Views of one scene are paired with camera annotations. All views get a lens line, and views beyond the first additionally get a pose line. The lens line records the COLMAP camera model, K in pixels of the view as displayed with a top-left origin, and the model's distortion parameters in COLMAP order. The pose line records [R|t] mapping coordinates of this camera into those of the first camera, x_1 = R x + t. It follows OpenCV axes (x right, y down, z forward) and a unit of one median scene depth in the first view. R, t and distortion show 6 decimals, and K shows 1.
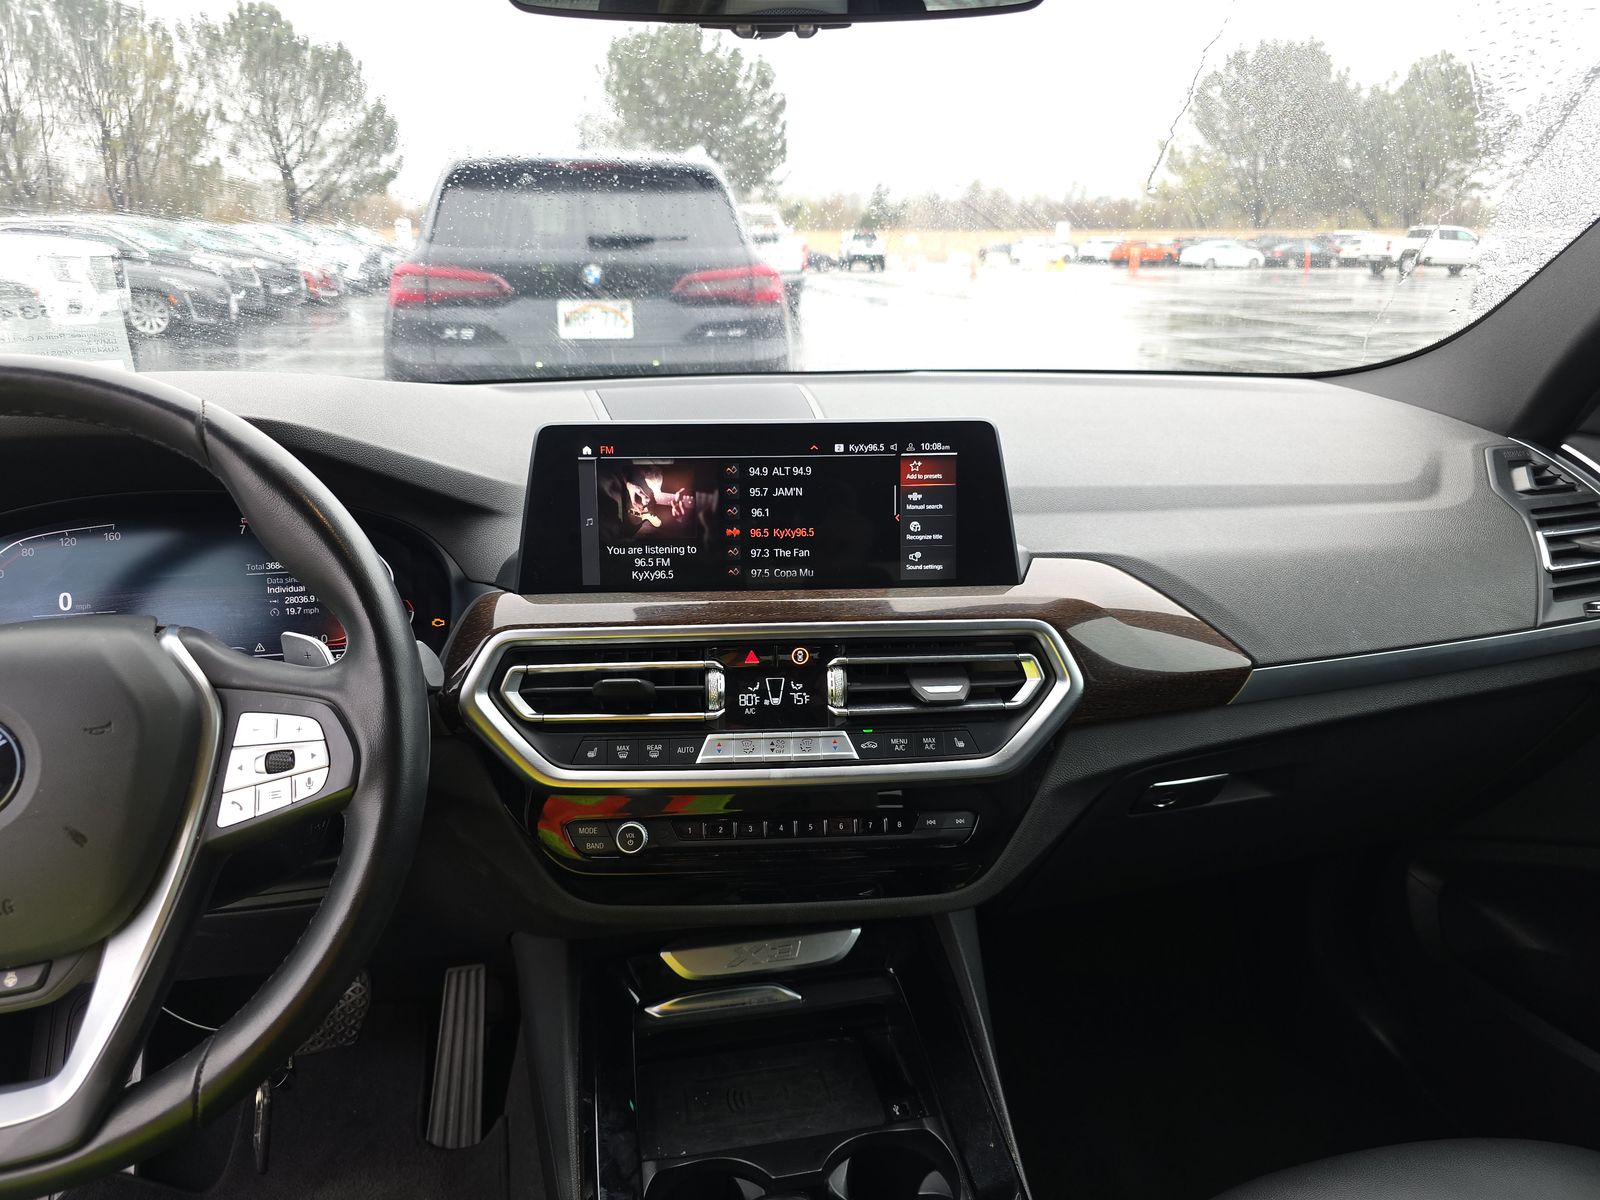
lens RADIAL K [[1075.1, 0, 793.1], [0, 1075.1, 599.1], [0, 0, 1]] dist [0.030892, -0.035799]
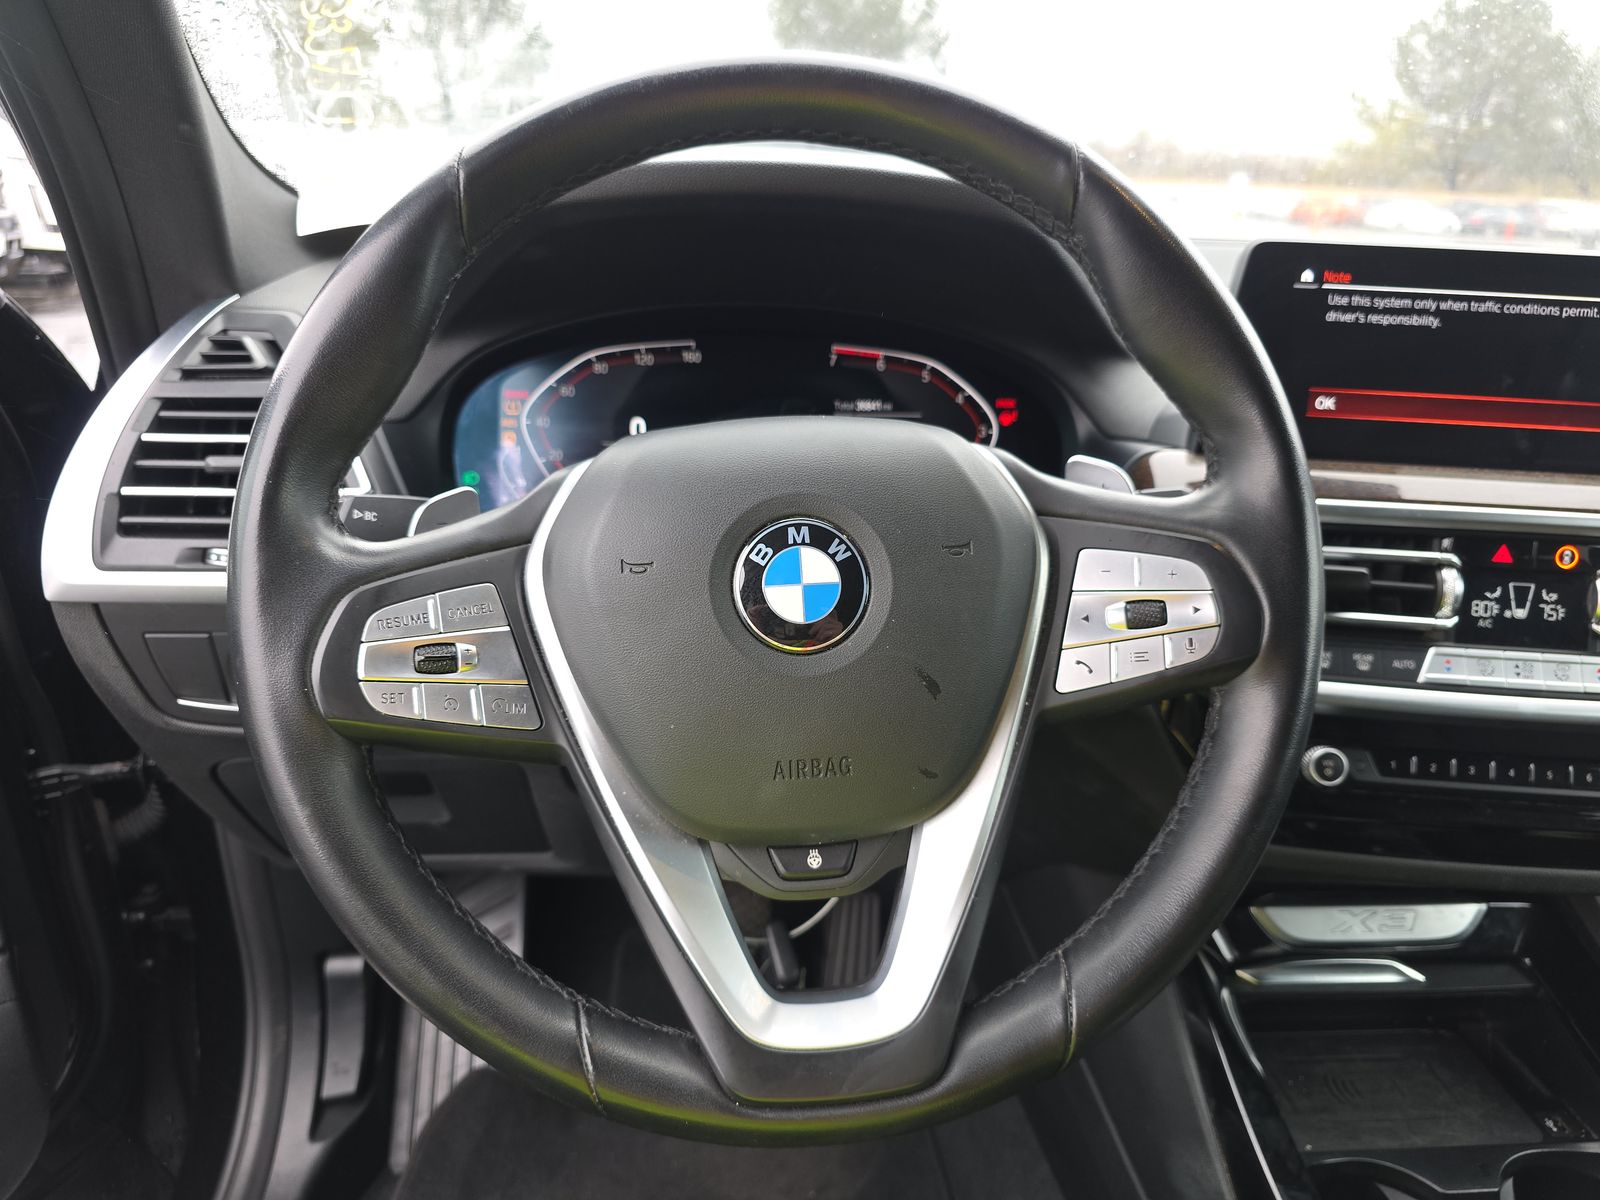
lens RADIAL K [[1078.5, 0, 783.8], [0, 1078.5, 607.3], [0, 0, 1]] dist [0.026330, -0.035296]
pose [[0.991603, 0.084688, -0.097732, -0.471903], [-0.079415, 0.995231, 0.056648, 0.088520], [0.102063, -0.048410, 0.993599, 0.159297]]
